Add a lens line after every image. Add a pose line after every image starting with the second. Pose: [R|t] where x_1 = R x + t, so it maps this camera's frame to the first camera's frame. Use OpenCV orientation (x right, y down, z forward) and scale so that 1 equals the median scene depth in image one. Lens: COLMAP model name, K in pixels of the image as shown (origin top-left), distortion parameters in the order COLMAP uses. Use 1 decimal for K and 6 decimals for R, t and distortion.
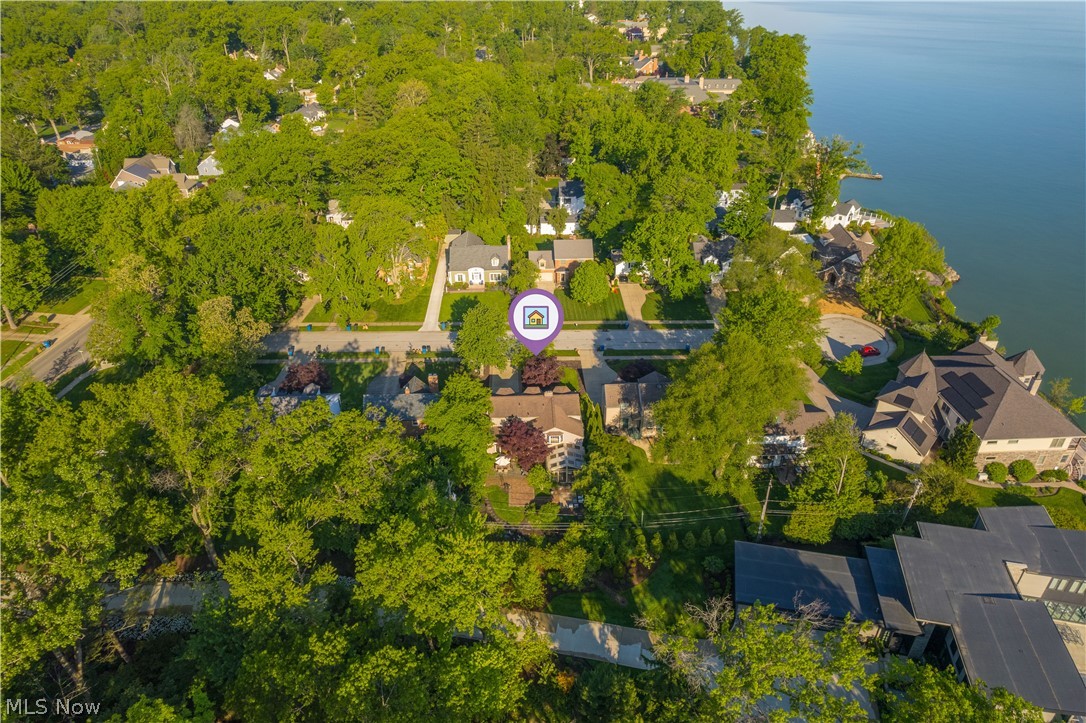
lens RADIAL K [[707.7, 0, 543.0], [0, 707.7, 361.5], [0, 0, 1]] dist [-0.081490, 0.077119]
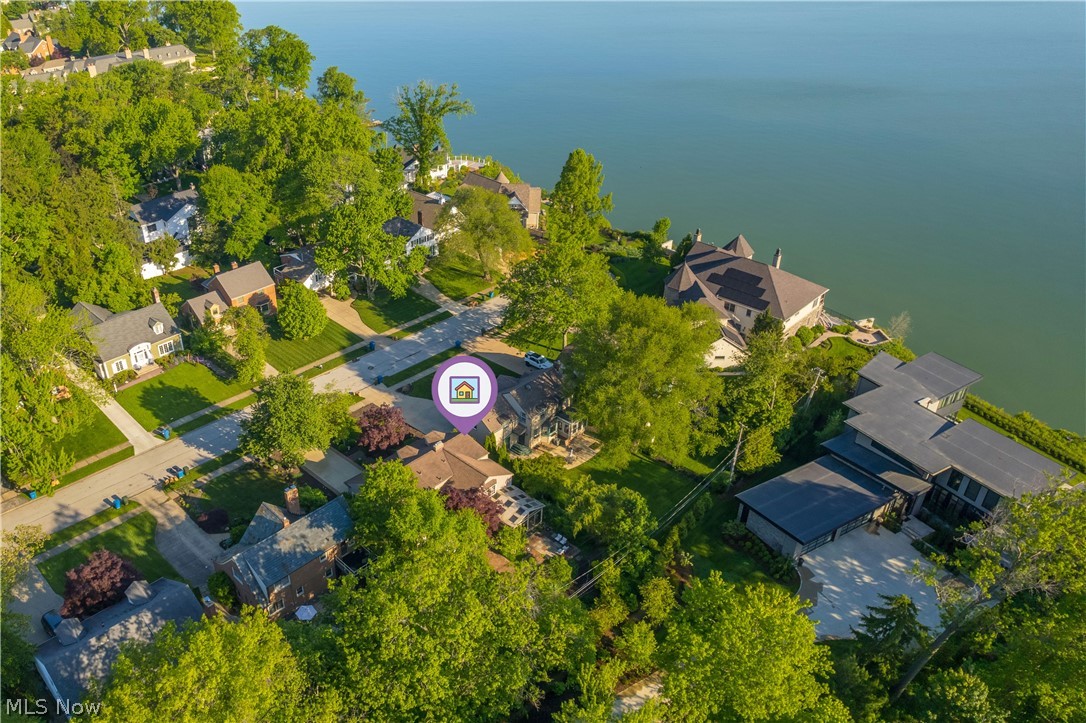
lens RADIAL K [[814.9, 0, 543.0], [0, 814.9, 361.5], [0, 0, 1]] dist [-0.055620, 0.000395]
pose [[0.748237, -0.350748, 0.563131, -0.264935], [0.349429, 0.929892, 0.114898, -0.072418], [-0.563951, 0.110803, 0.818341, 0.127905]]
